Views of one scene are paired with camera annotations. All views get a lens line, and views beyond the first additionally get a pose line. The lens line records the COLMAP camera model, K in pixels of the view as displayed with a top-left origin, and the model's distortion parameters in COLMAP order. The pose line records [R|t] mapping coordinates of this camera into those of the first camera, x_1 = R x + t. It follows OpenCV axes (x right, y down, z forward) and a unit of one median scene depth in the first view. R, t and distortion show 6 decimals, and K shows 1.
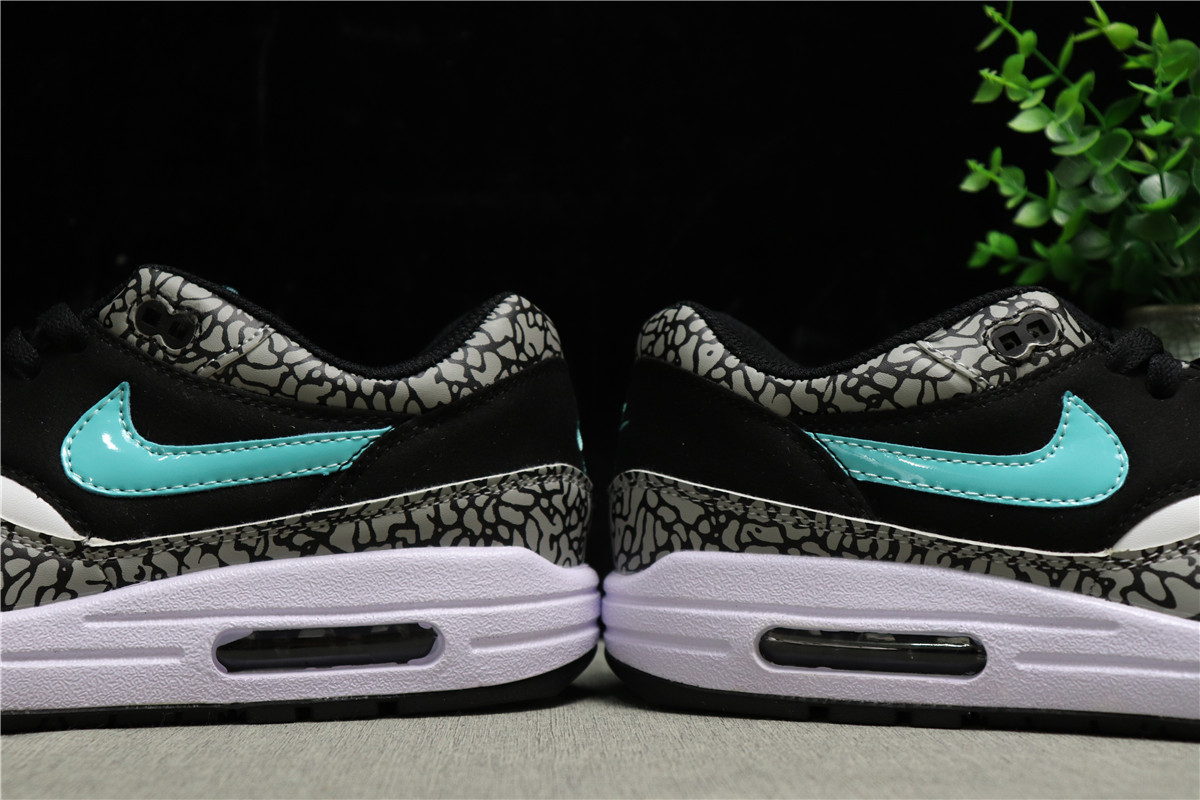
lens RADIAL K [[1810.1, 0, 600.0], [0, 1810.1, 400.0], [0, 0, 1]] dist [0.032822, 0.174493]
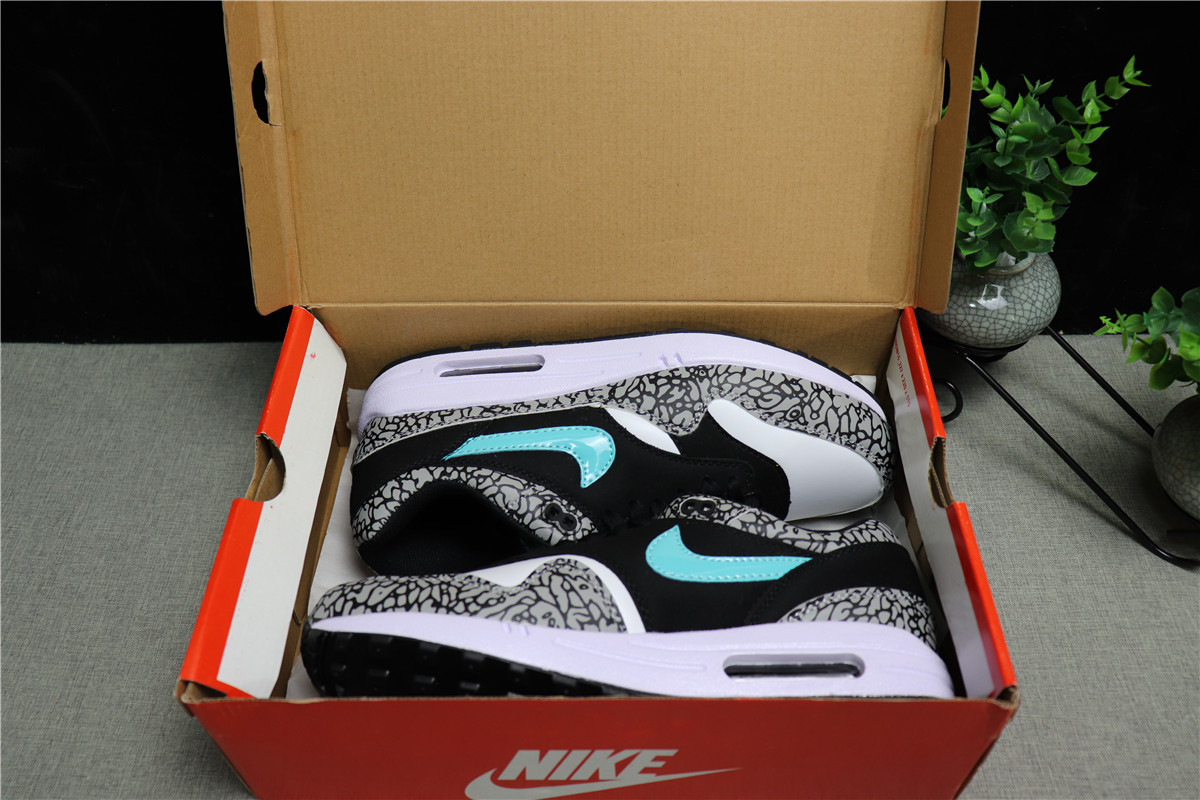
lens RADIAL K [[1050.0, 0, 605.2], [0, 1050.0, 395.5], [0, 0, 1]] dist [-0.159266, 0.168008]
pose [[-0.991325, -0.114441, -0.064637, -0.202881], [0.041657, -0.740008, 0.671307, -0.658361], [-0.124657, 0.662791, 0.738355, 0.139270]]
